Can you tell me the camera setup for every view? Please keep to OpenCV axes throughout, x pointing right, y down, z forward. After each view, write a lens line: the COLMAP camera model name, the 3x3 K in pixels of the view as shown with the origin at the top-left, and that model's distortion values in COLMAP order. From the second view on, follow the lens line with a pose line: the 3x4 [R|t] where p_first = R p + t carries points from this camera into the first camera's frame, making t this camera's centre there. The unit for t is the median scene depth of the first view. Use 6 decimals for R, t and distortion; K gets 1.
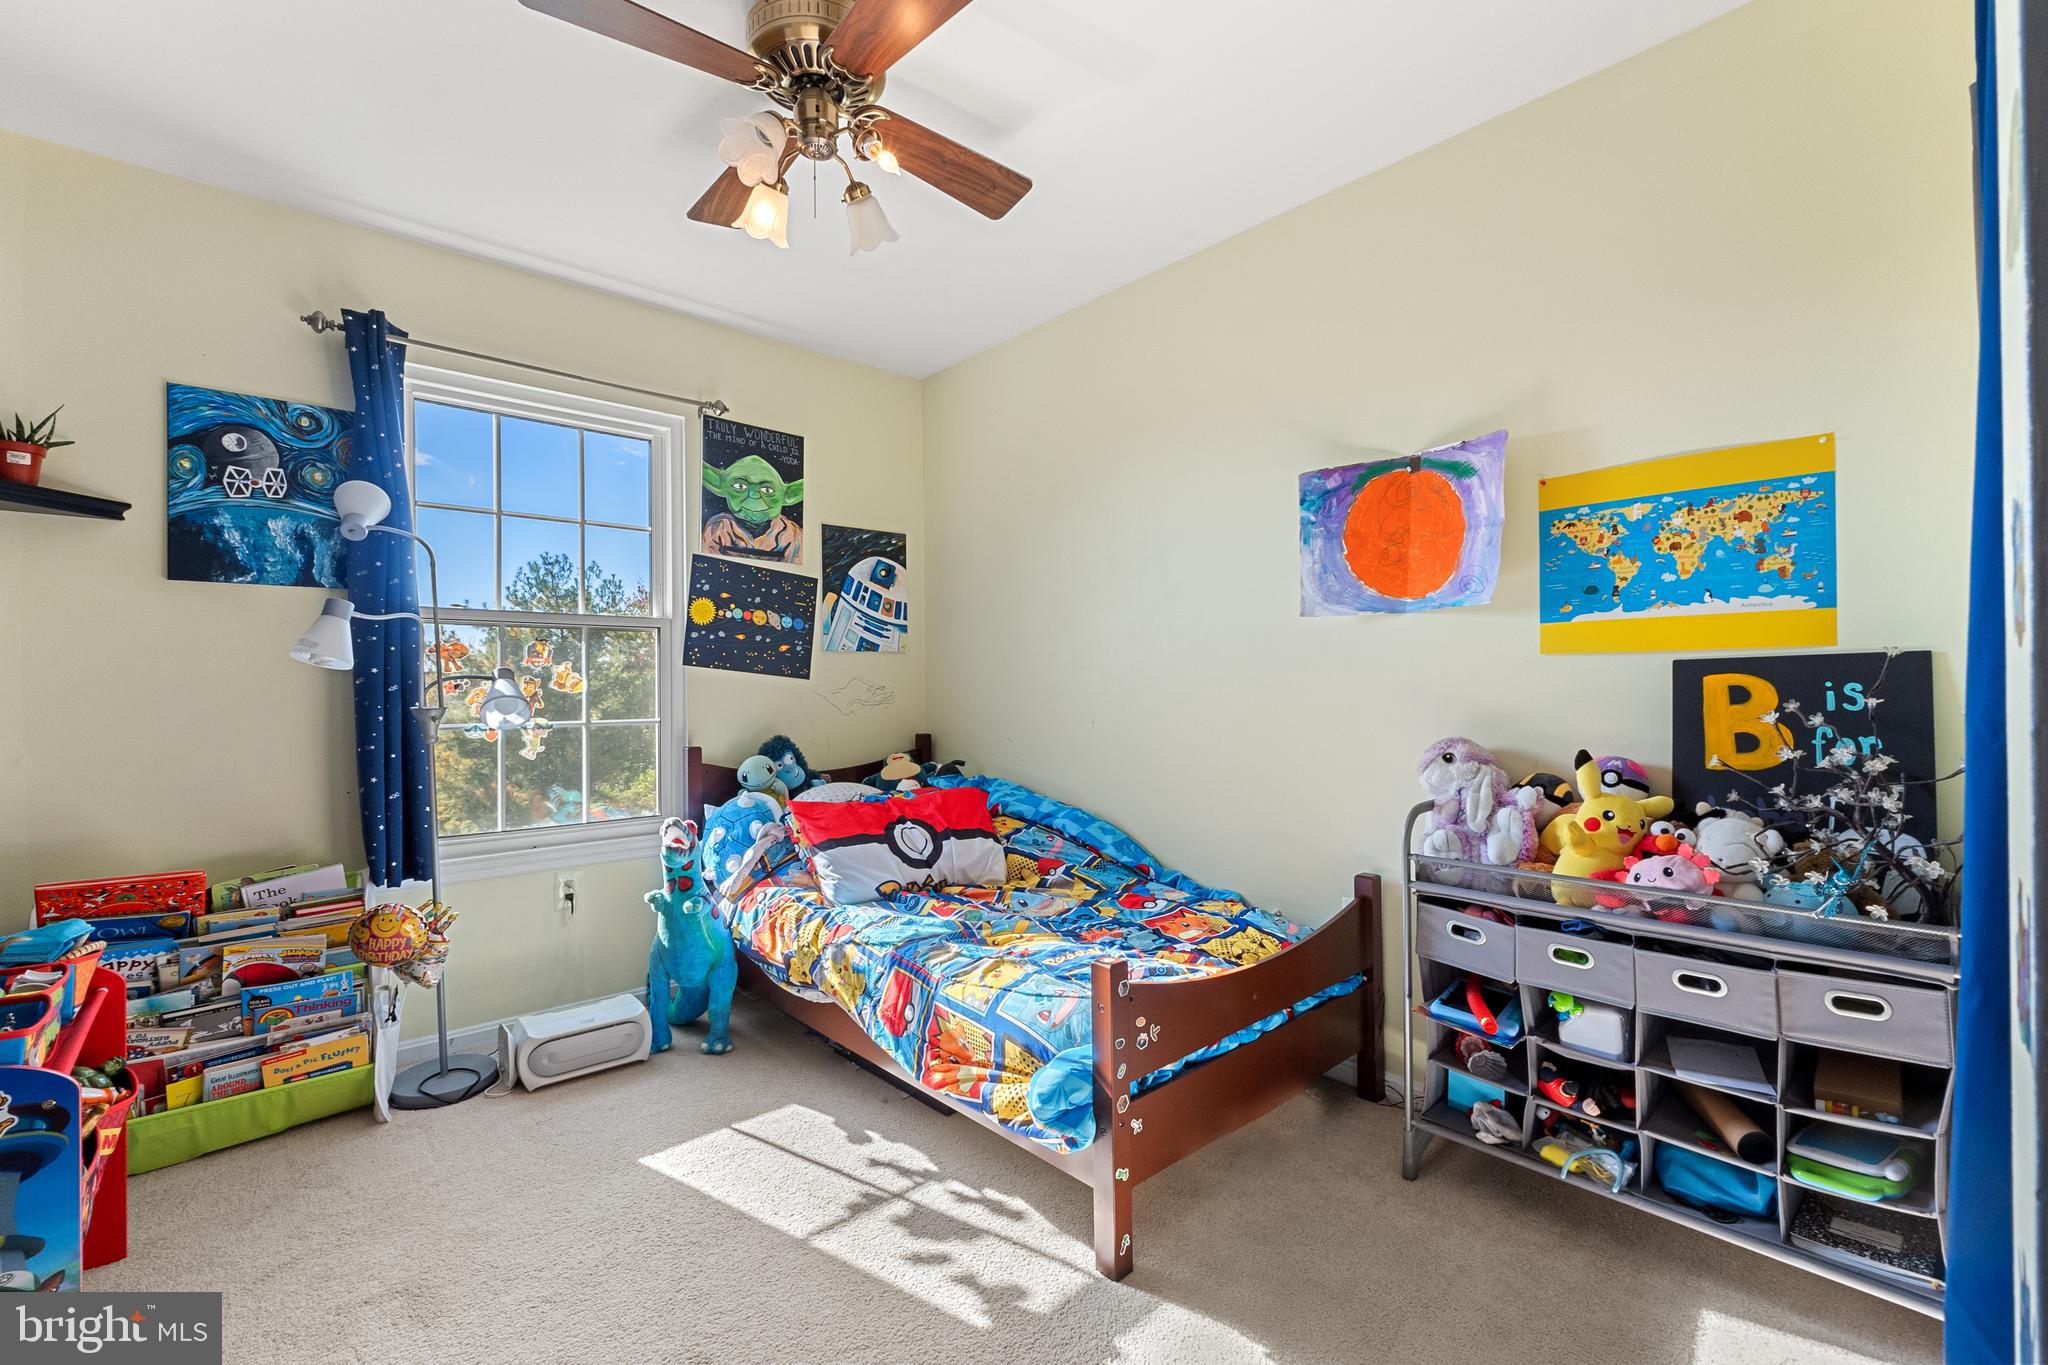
lens RADIAL K [[884.2, 0, 1016.5], [0, 884.2, 689.7], [0, 0, 1]] dist [-0.004140, -0.000472]
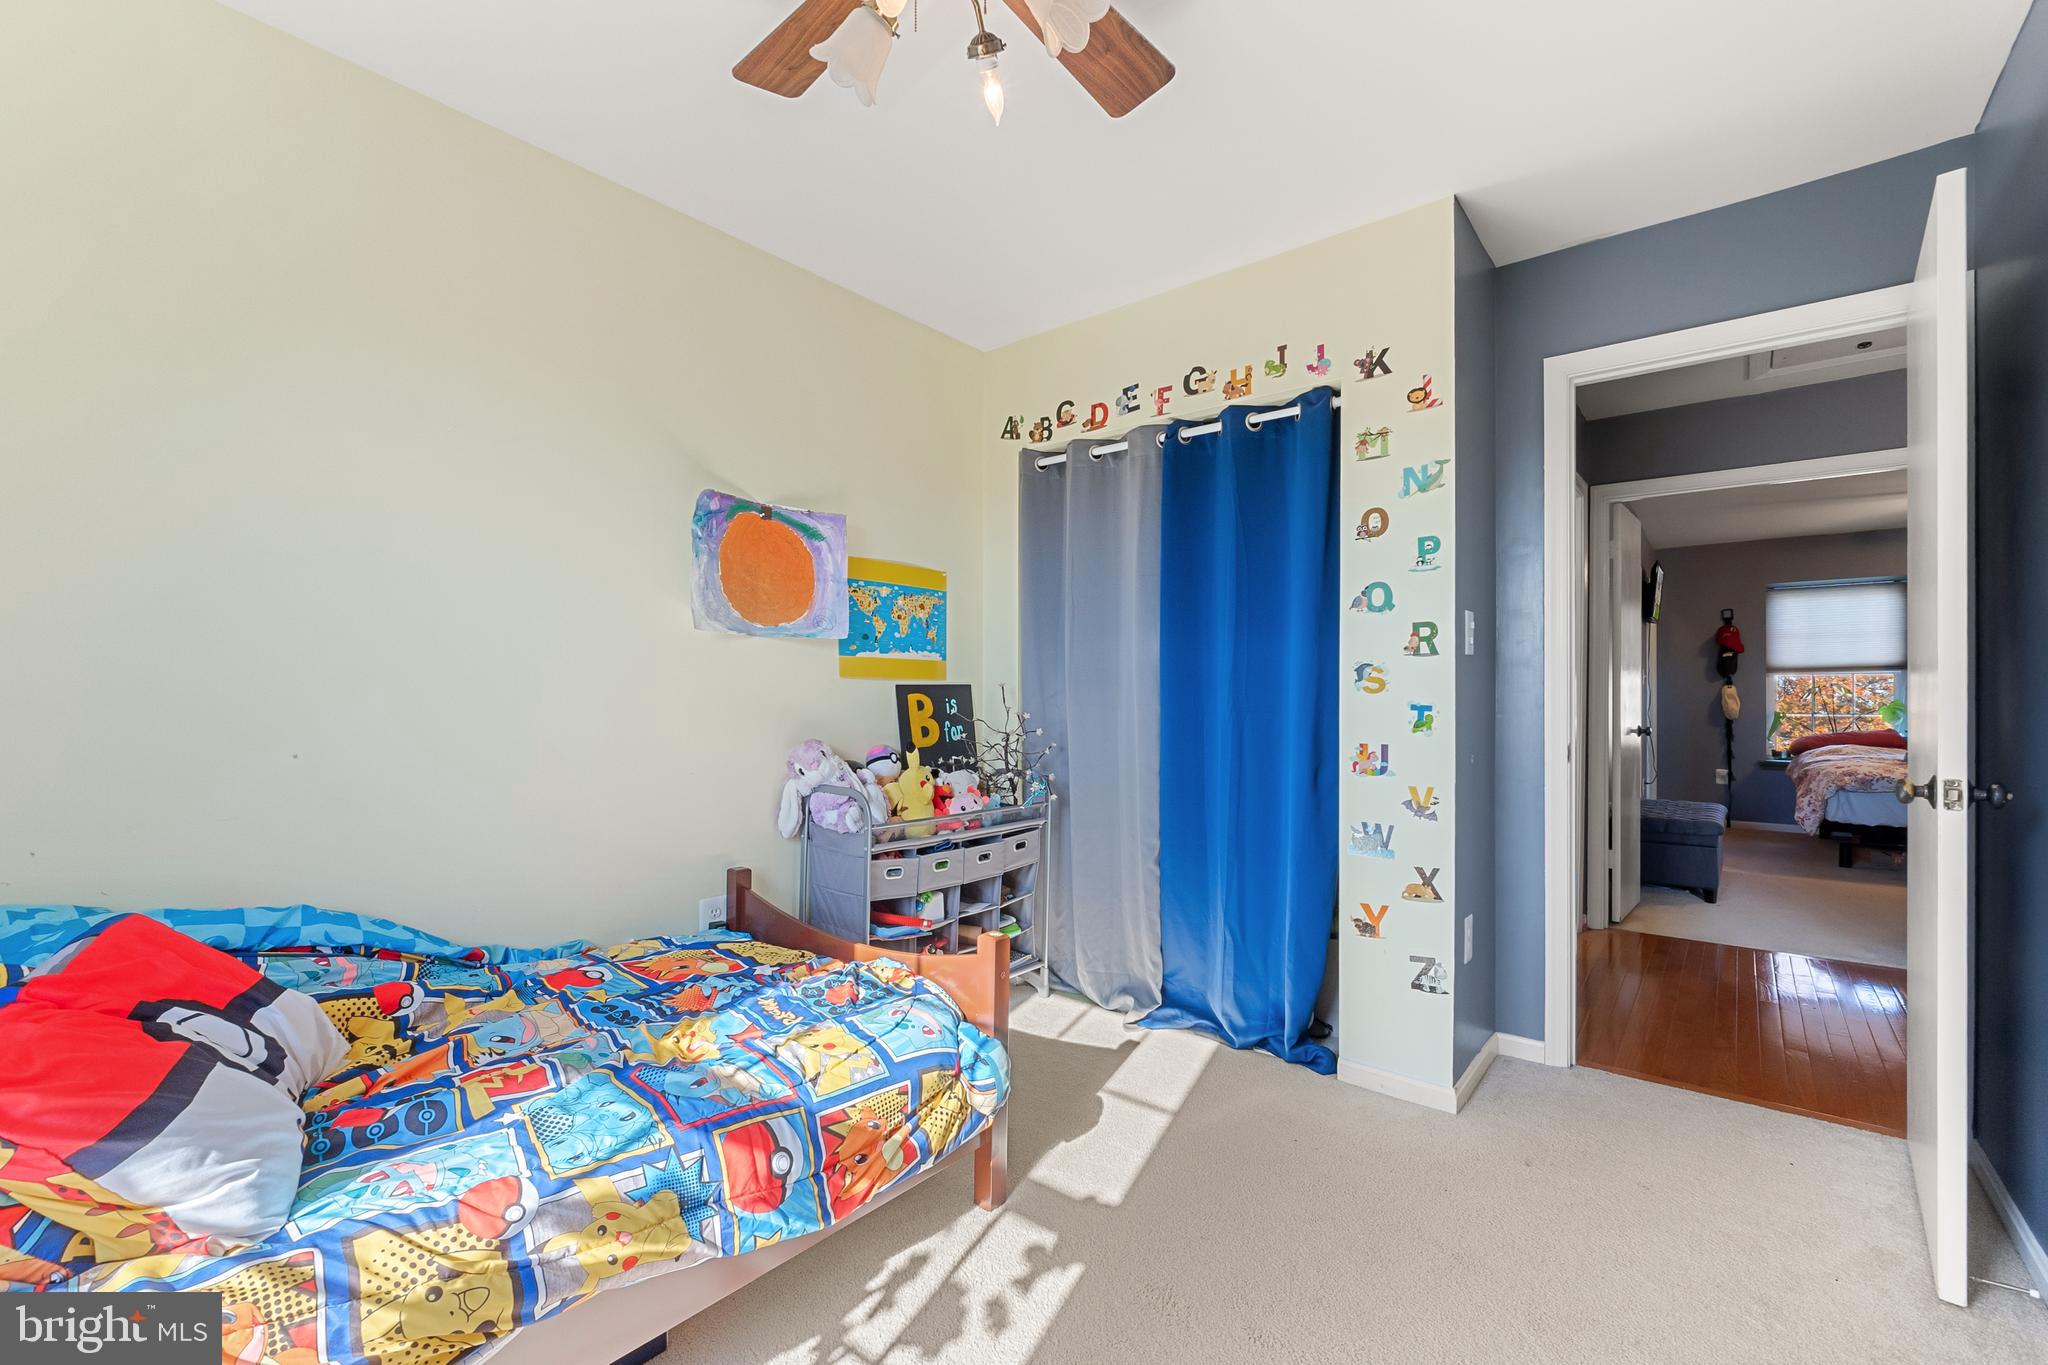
lens RADIAL K [[884.2, 0, 1016.5], [0, 884.2, 689.7], [0, 0, 1]] dist [-0.004140, -0.000472]
pose [[-0.156979, 0.016564, 0.987463, -0.923950], [-0.002176, 0.999851, -0.017118, 0.004163], [-0.987600, -0.004836, -0.156920, 1.014664]]
